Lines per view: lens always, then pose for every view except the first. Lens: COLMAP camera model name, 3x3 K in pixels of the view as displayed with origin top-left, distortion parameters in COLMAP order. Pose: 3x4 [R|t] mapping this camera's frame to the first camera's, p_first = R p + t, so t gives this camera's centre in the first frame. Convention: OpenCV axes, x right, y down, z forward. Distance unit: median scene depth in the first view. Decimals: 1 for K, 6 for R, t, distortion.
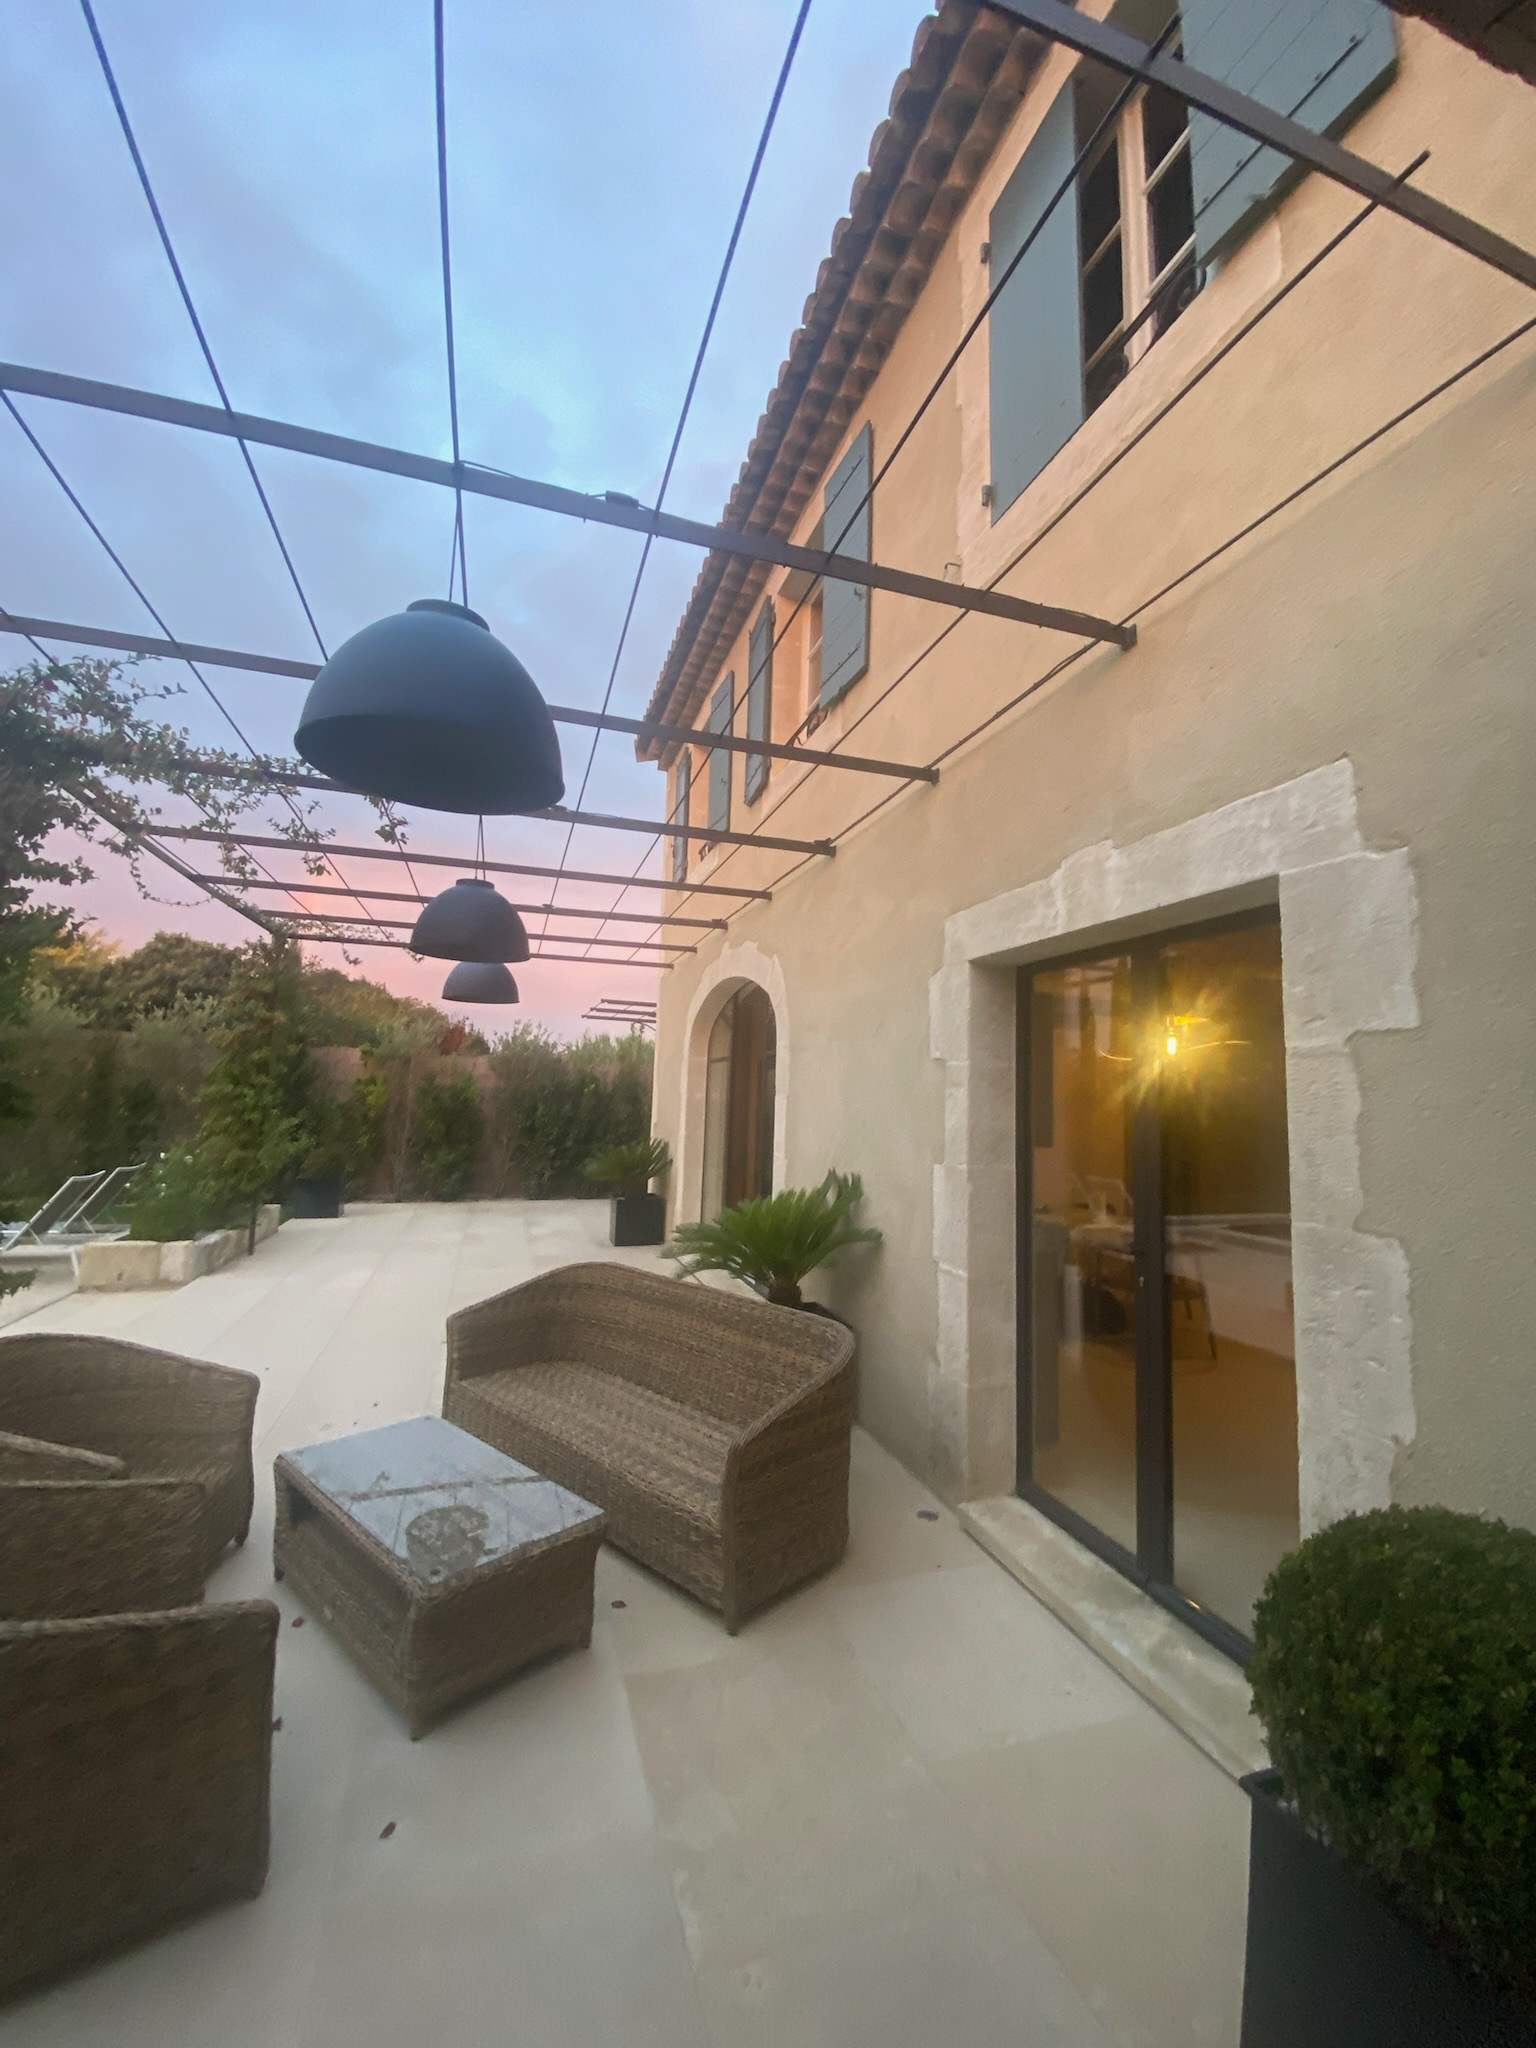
lens RADIAL K [[824.0, 0, 766.8], [0, 824.0, 1022.6], [0, 0, 1]] dist [-0.001291, -0.000079]
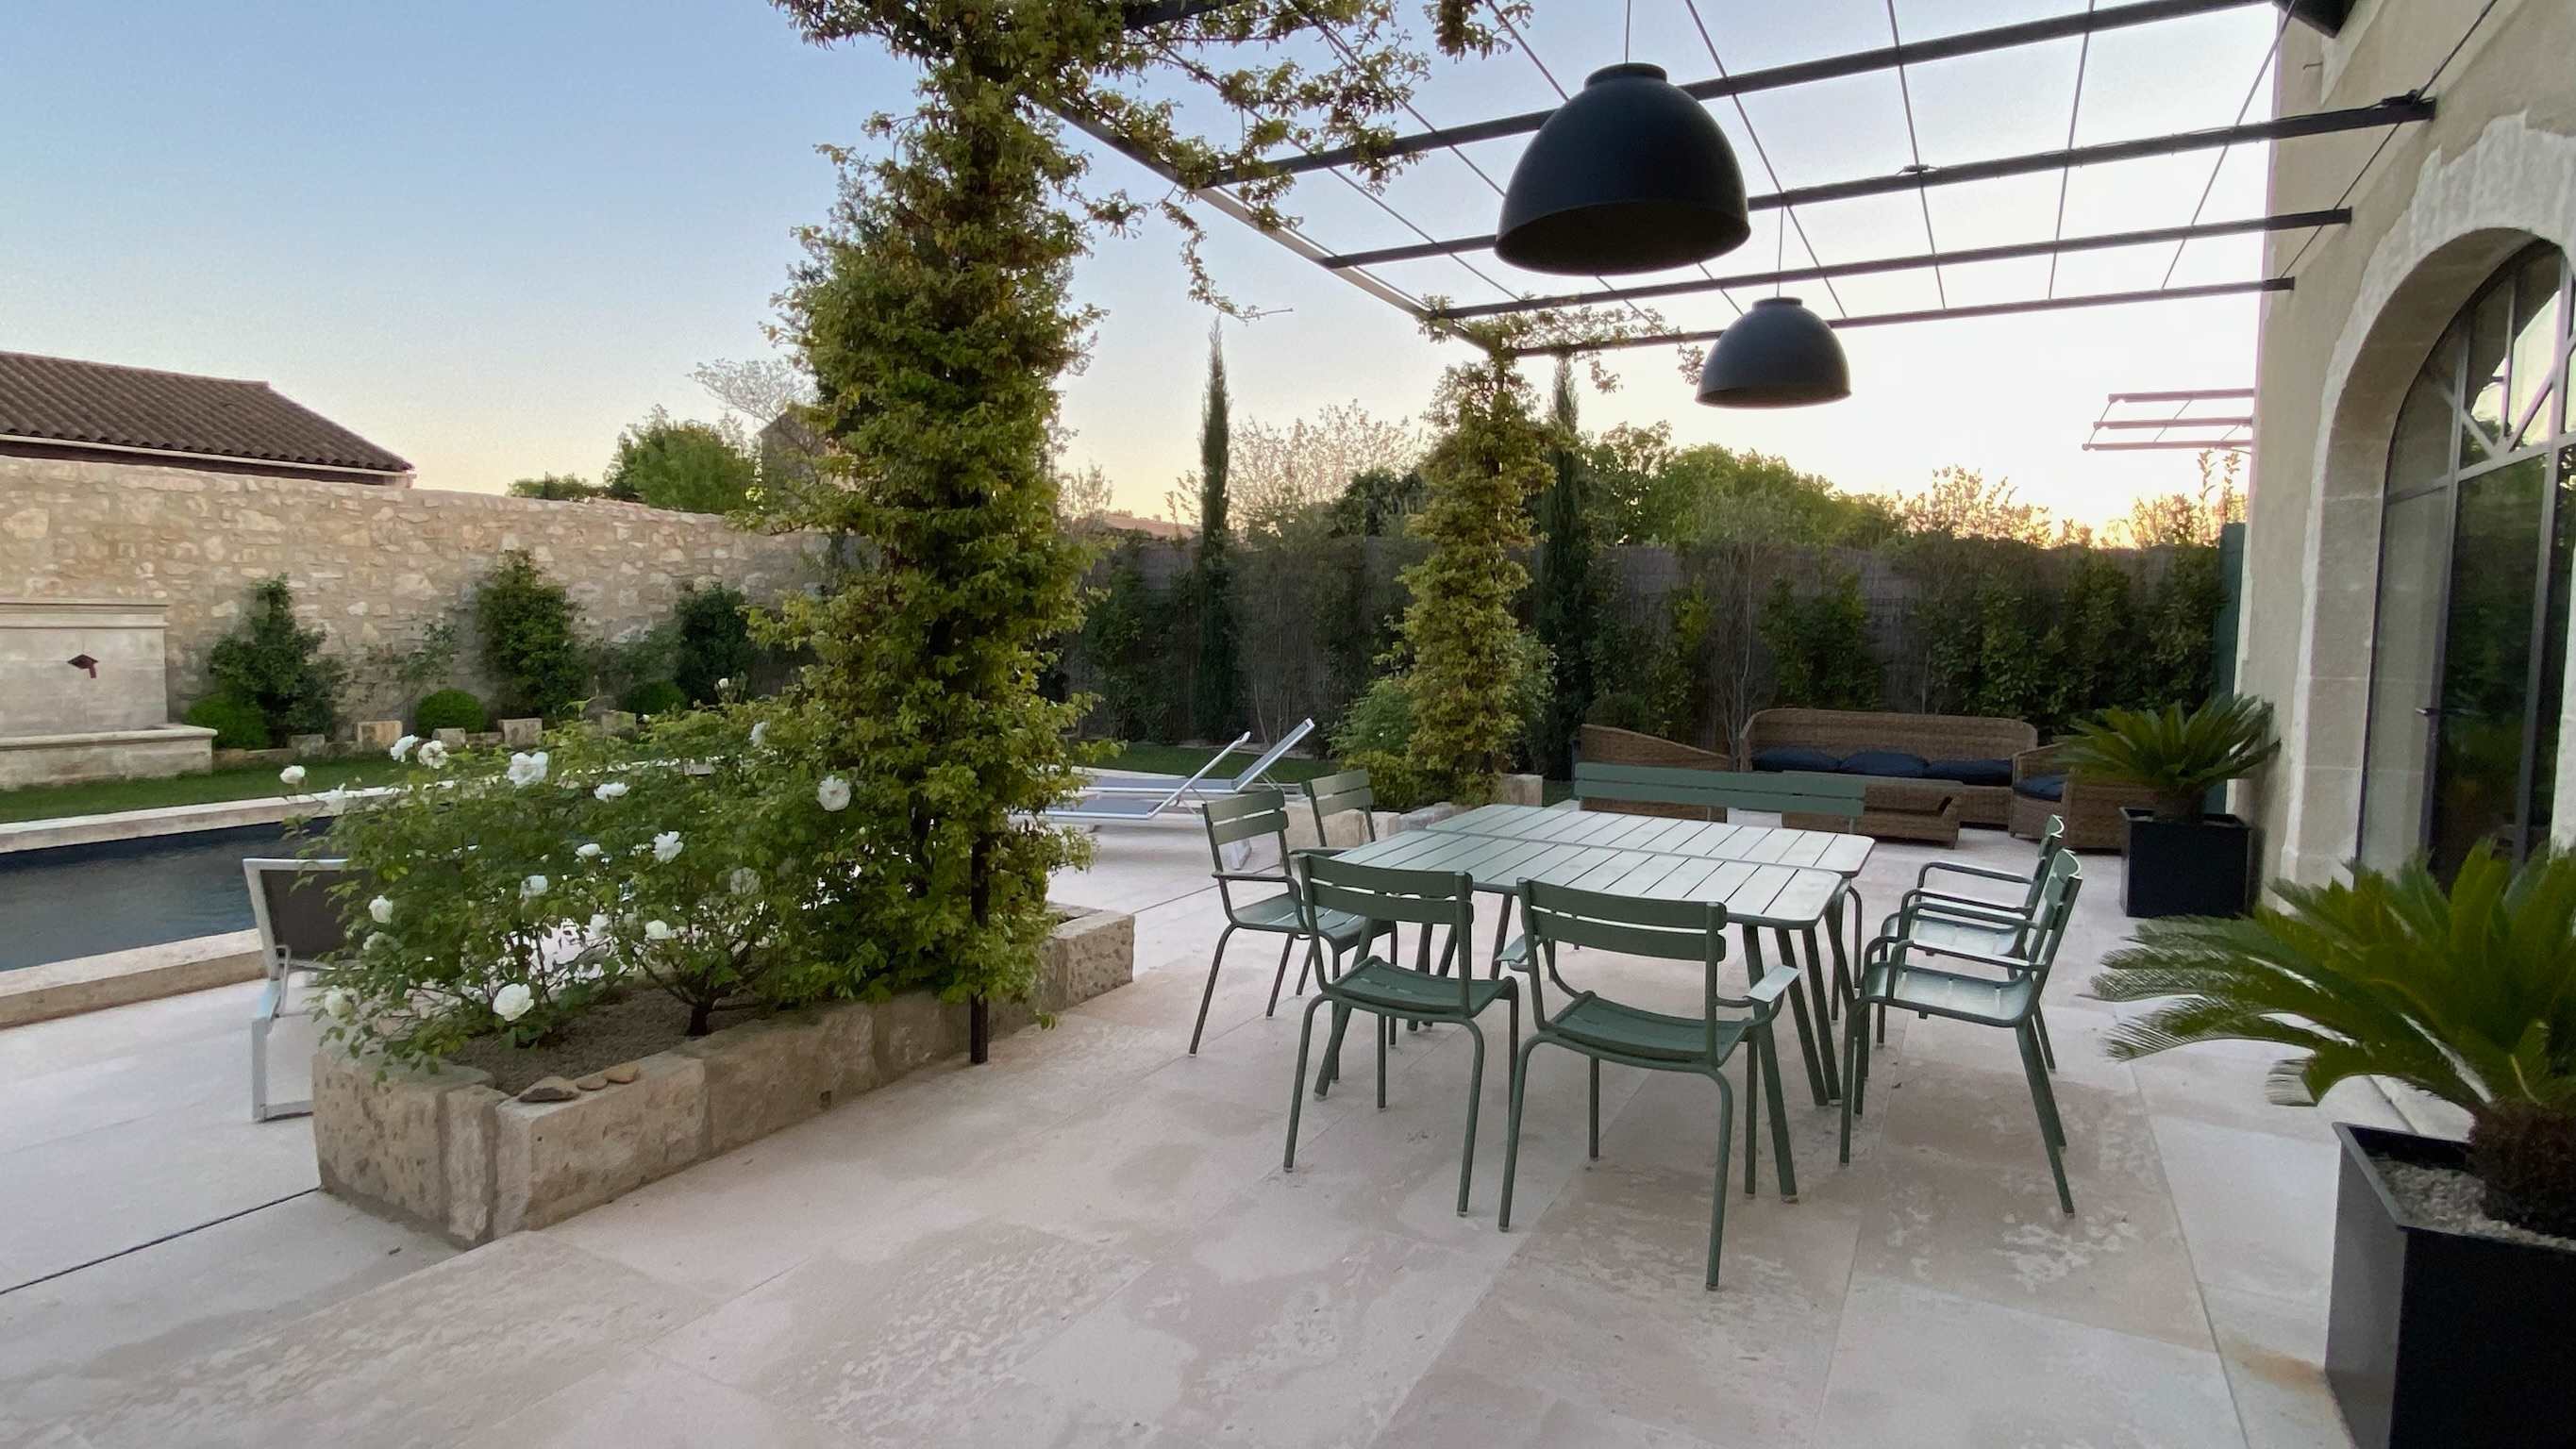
lens RADIAL K [[1251.9, 0, 1287.3], [0, 1251.9, 733.3], [0, 0, 1]] dist [-0.020547, -0.000125]
pose [[0.673225, 0.047720, -0.737897, 0.012792], [0.072612, 0.988826, 0.130195, 0.038207], [0.735864, -0.141231, 0.662237, 0.178301]]
